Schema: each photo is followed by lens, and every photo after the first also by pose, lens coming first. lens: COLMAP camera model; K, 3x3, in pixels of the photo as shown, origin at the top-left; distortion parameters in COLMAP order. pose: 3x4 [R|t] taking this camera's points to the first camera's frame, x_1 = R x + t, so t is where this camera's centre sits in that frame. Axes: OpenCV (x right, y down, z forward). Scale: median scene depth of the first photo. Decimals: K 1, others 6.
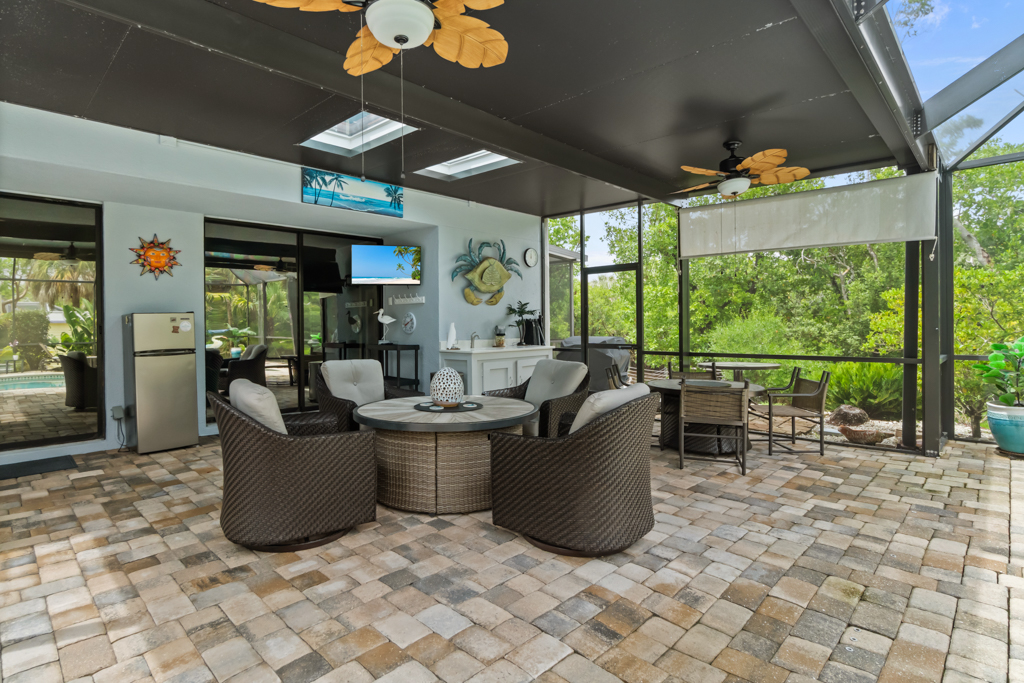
lens RADIAL K [[514.7, 0, 497.3], [0, 514.7, 337.3], [0, 0, 1]] dist [-0.002142, -0.000863]
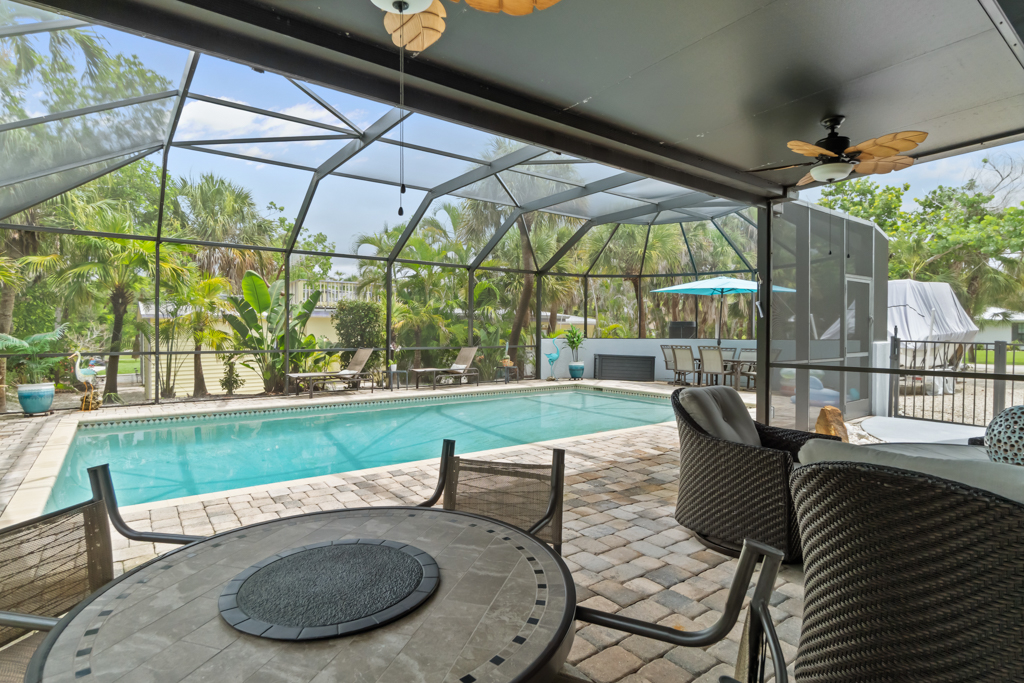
lens RADIAL K [[514.7, 0, 497.3], [0, 514.7, 337.3], [0, 0, 1]] dist [-0.002142, -0.000863]
pose [[-0.985851, 0.005728, 0.167524, 0.218263], [0.011399, 0.999393, 0.032910, -0.023003], [-0.167234, 0.034353, -0.985319, 0.942067]]
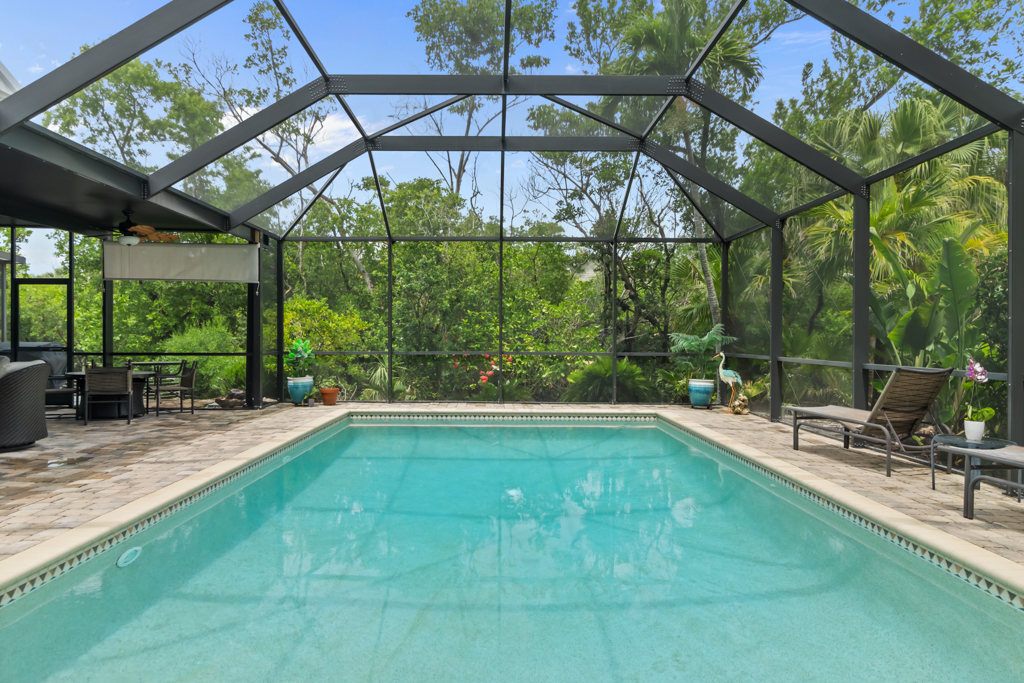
lens RADIAL K [[648.4, 0, 487.9], [0, 648.4, 338.1], [0, 0, 1]] dist [-0.003804, -0.000712]
pose [[0.713476, 0.010349, 0.700604, -0.086038], [0.005421, 0.999779, -0.020288, 0.029196], [-0.700659, 0.018273, 0.713262, -0.765797]]
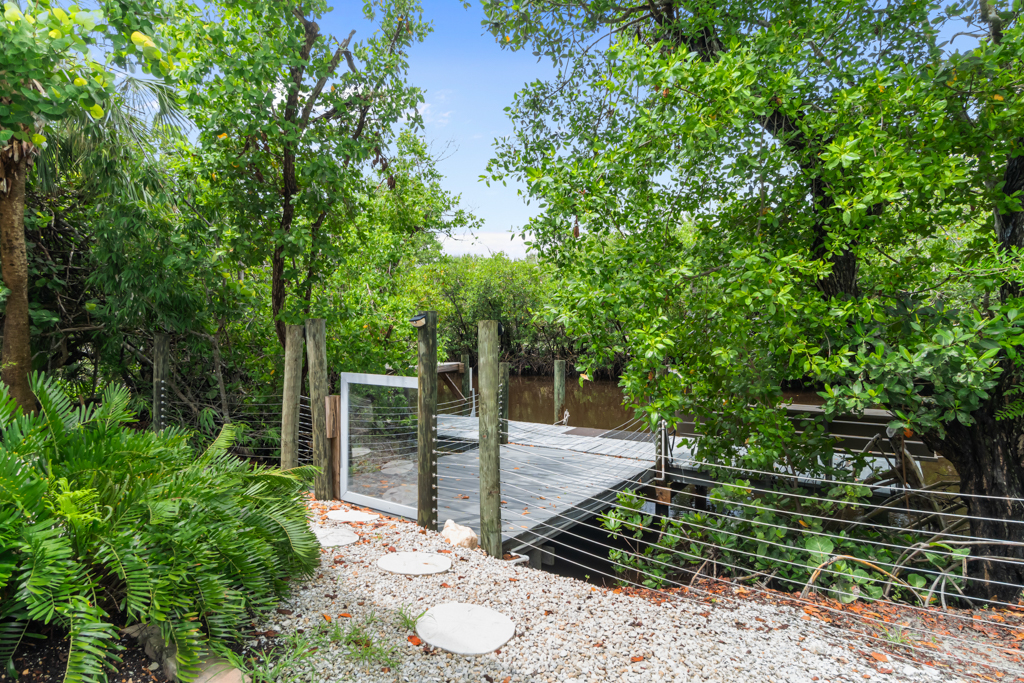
lens RADIAL K [[525.8, 0, 491.6], [0, 525.8, 329.0], [0, 0, 1]] dist [-0.000364, 0.000162]
pose [[0.994043, -0.017234, 0.107620, 0.421585], [0.018848, 0.999724, -0.014002, 0.026856], [-0.107349, 0.015947, 0.994093, 1.593267]]
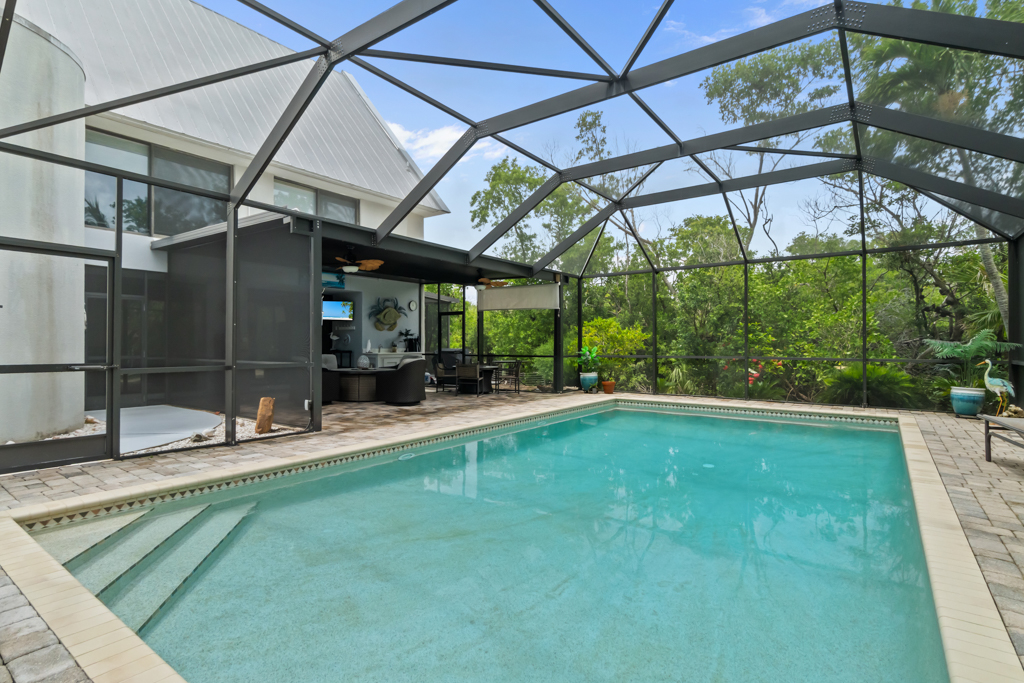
lens RADIAL K [[504.1, 0, 497.2], [0, 504.1, 344.0], [0, 0, 1]] dist [0.000516, 0.000091]
pose [[0.990327, 0.009063, 0.138458, 0.136999], [-0.005760, 0.999690, -0.024238, 0.033690], [-0.138635, 0.023206, 0.990072, -1.022252]]
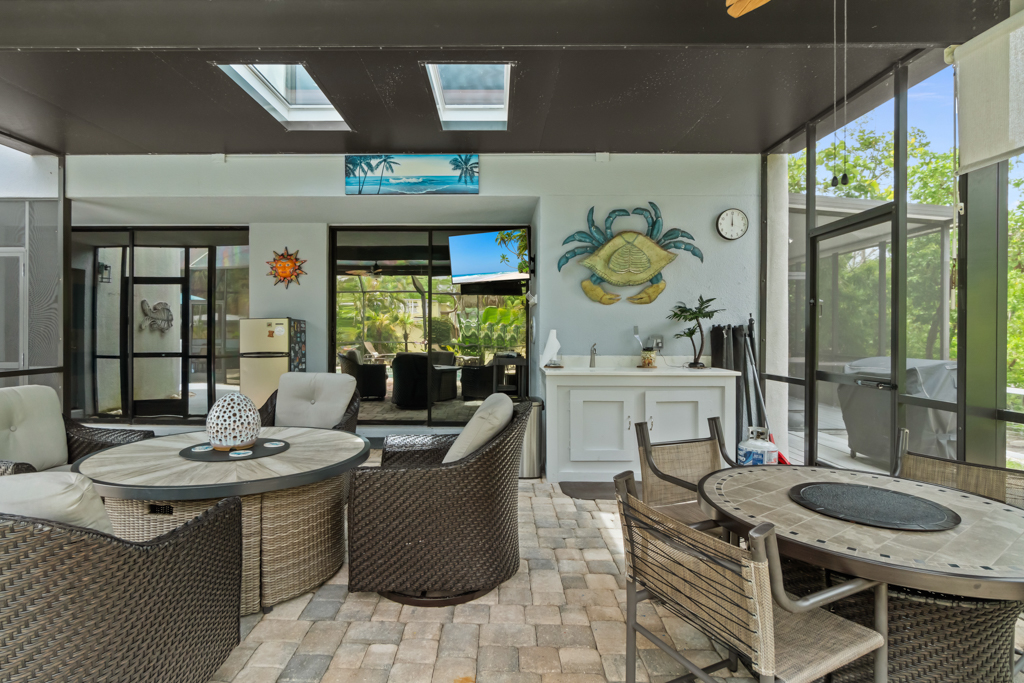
lens RADIAL K [[514.7, 0, 497.3], [0, 514.7, 337.3], [0, 0, 1]] dist [-0.002142, -0.000863]
pose [[0.698007, 0.019099, -0.715836, 0.361158], [-0.028896, 0.999581, -0.001507, -0.015071], [0.715508, 0.021737, 0.698266, 0.447458]]
